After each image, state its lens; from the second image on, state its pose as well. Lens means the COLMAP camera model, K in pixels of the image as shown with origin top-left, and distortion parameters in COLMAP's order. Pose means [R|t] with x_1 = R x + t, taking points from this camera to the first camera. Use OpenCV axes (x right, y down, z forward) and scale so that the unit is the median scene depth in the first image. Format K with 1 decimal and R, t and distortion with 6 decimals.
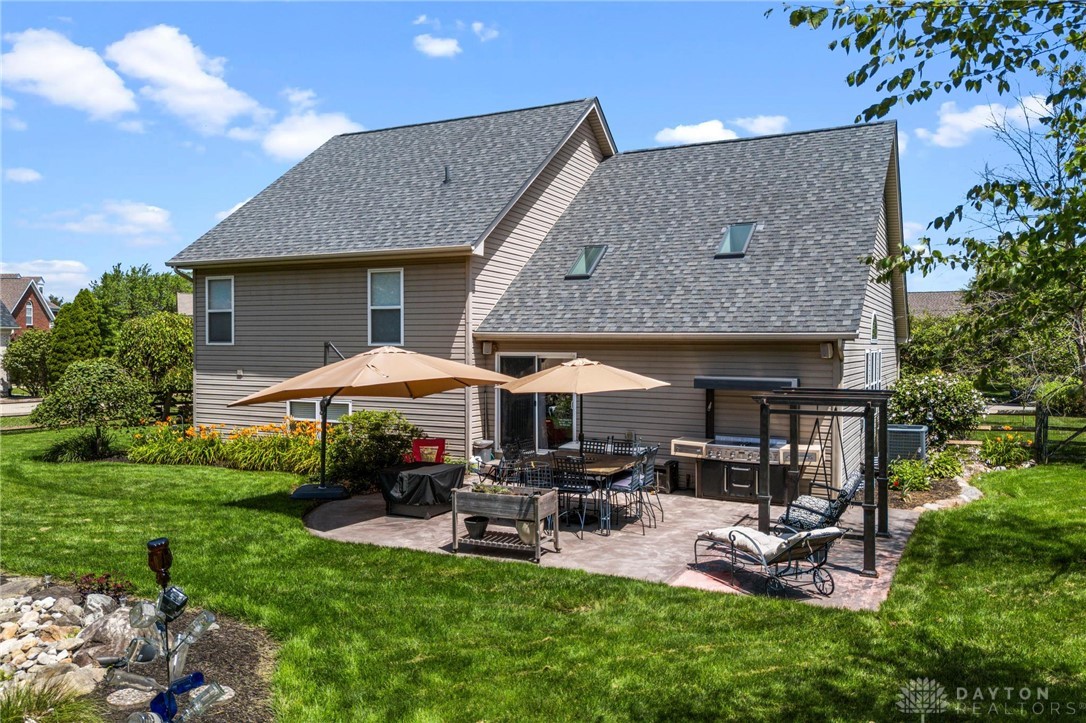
lens RADIAL K [[828.3, 0, 562.8], [0, 828.3, 360.9], [0, 0, 1]] dist [0.058421, -0.053988]
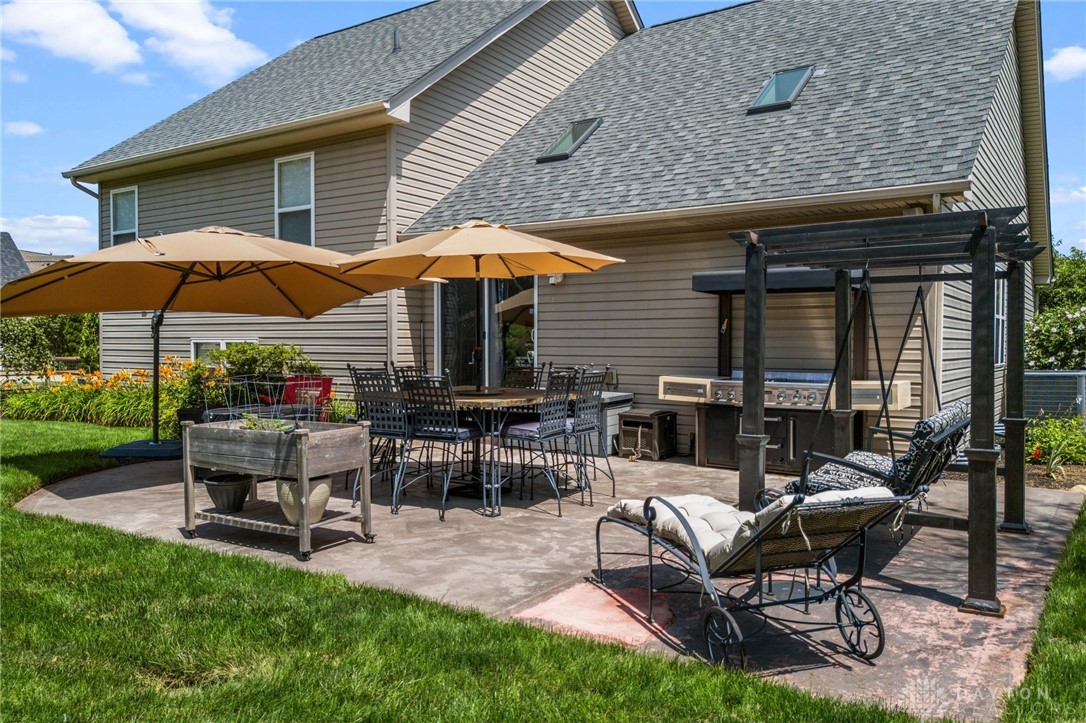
lens RADIAL K [[828.3, 0, 562.8], [0, 828.3, 360.9], [0, 0, 1]] dist [0.058421, -0.053988]
pose [[0.991899, 0.001210, -0.127022, 0.135192], [-0.001565, 0.999995, -0.002689, 0.084198], [0.127018, 0.002866, 0.991896, 0.353905]]
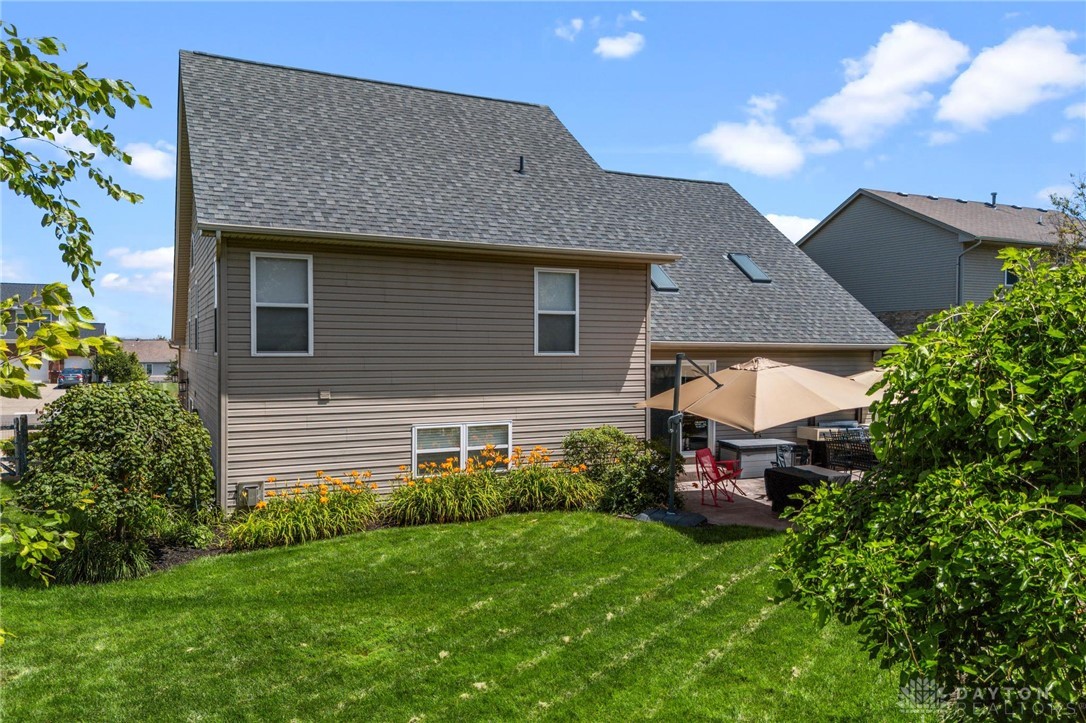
lens RADIAL K [[828.3, 0, 562.8], [0, 828.3, 360.9], [0, 0, 1]] dist [0.058421, -0.053988]
pose [[0.581184, -0.011816, 0.813687, -1.094724], [0.018527, 0.999828, 0.001287, -0.015601], [-0.813561, 0.014327, 0.581302, 0.566170]]
